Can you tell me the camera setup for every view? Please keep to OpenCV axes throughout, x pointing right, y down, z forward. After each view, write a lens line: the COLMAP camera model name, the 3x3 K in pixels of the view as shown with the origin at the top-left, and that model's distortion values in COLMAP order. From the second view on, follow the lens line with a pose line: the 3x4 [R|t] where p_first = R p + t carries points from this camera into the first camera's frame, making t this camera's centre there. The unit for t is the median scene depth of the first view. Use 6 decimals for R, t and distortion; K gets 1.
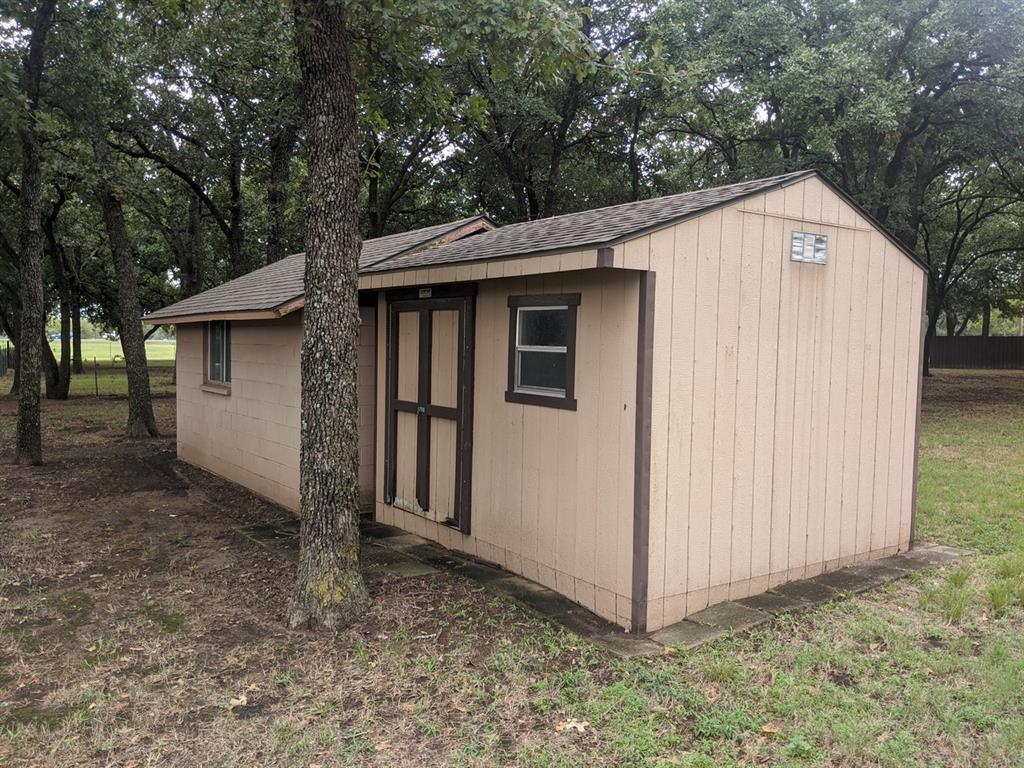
lens RADIAL K [[811.0, 0, 511.7], [0, 811.0, 387.1], [0, 0, 1]] dist [0.016499, 0.002636]
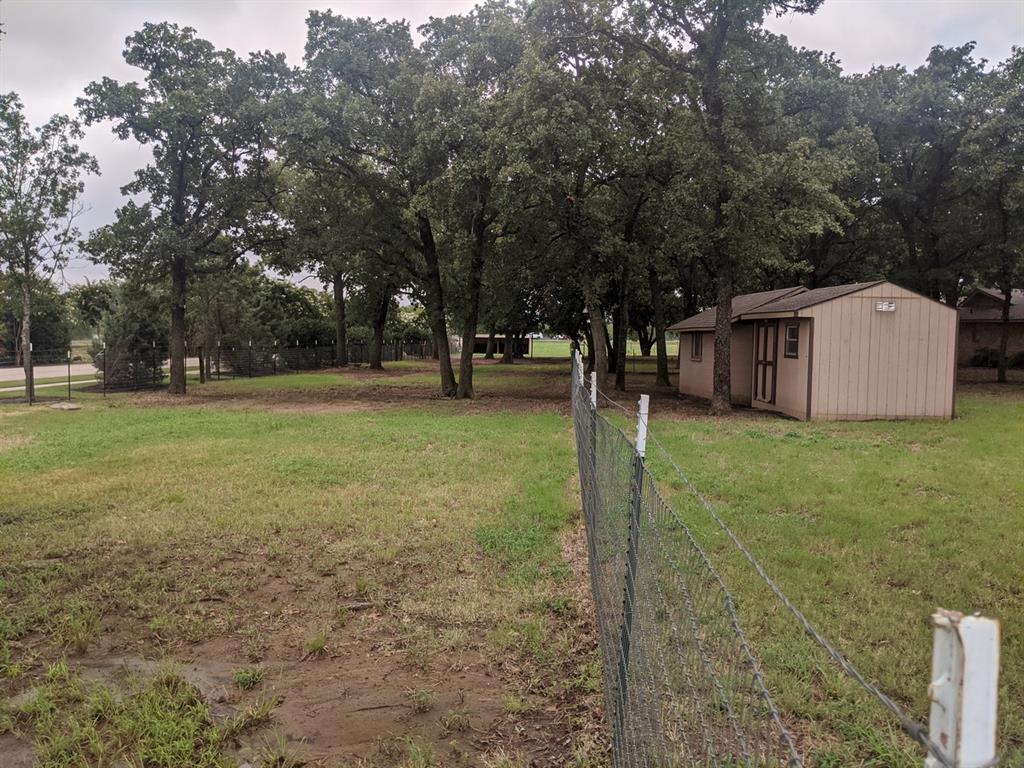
lens RADIAL K [[811.0, 0, 511.4], [0, 811.0, 386.1], [0, 0, 1]] dist [0.016499, 0.002636]
pose [[0.829347, 0.030022, -0.557926, 0.764259], [-0.032359, 0.999460, 0.005681, 0.125761], [0.557796, 0.013342, 0.829871, -1.885824]]
